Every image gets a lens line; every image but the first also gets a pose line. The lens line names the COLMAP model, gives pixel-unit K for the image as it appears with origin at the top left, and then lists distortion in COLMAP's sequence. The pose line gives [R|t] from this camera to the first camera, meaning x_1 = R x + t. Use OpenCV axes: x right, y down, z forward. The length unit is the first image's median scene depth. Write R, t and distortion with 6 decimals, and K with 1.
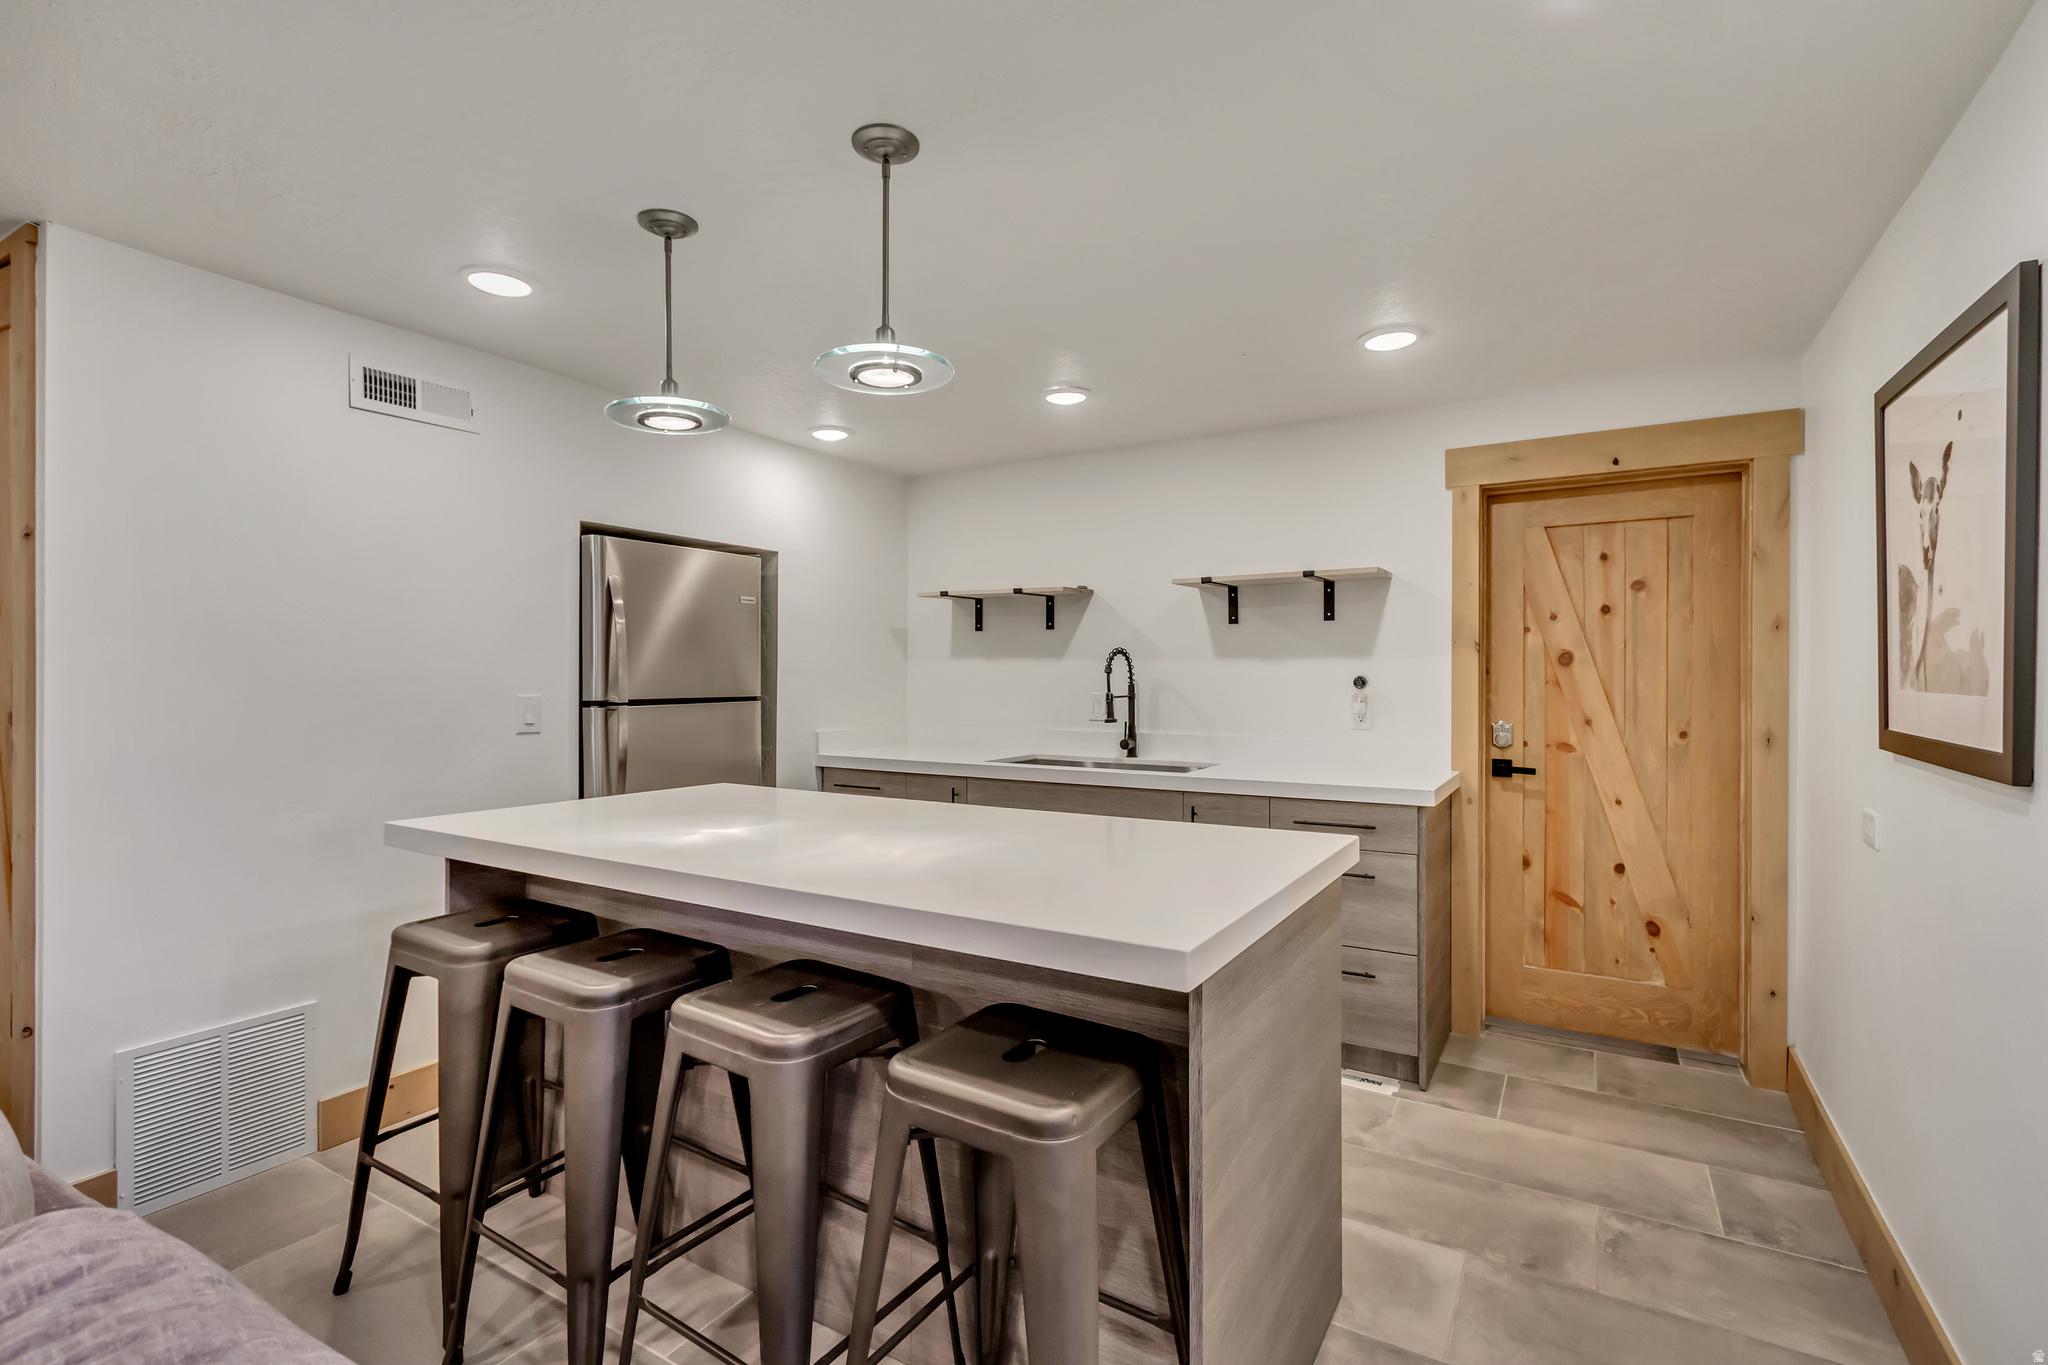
lens RADIAL K [[946.6, 0, 1025.9], [0, 946.6, 670.6], [0, 0, 1]] dist [0.005233, -0.002732]
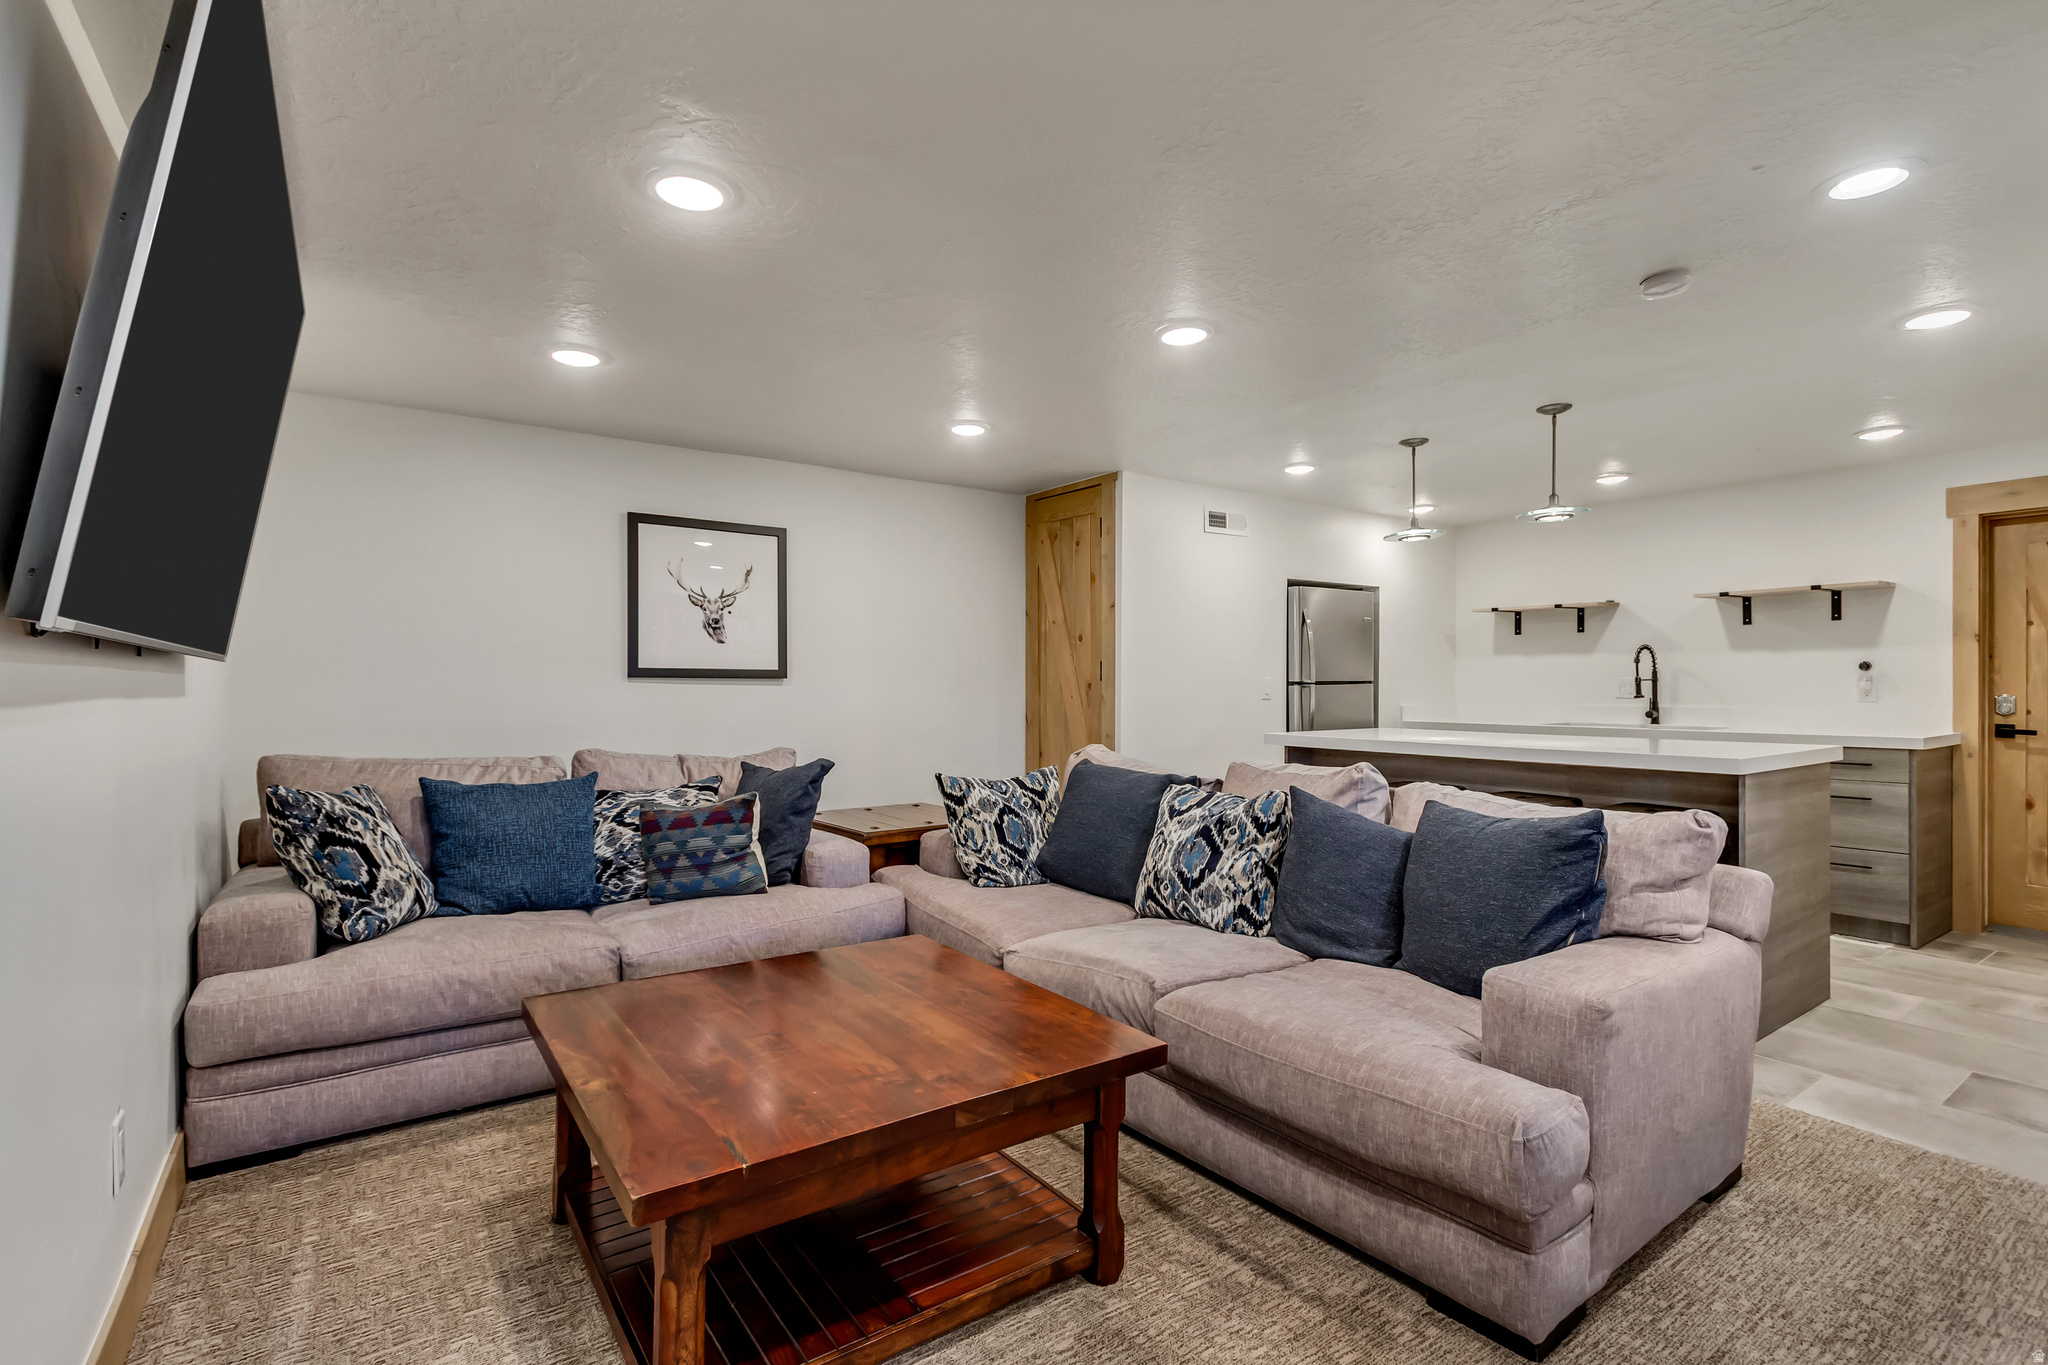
lens RADIAL K [[946.6, 0, 1012.2], [0, 946.6, 687.5], [0, 0, 1]] dist [0.005233, -0.002732]
pose [[0.909612, -0.003436, -0.415445, -0.190231], [0.008886, 0.999898, 0.011186, 0.017189], [0.415365, -0.013867, 0.909549, -0.735549]]
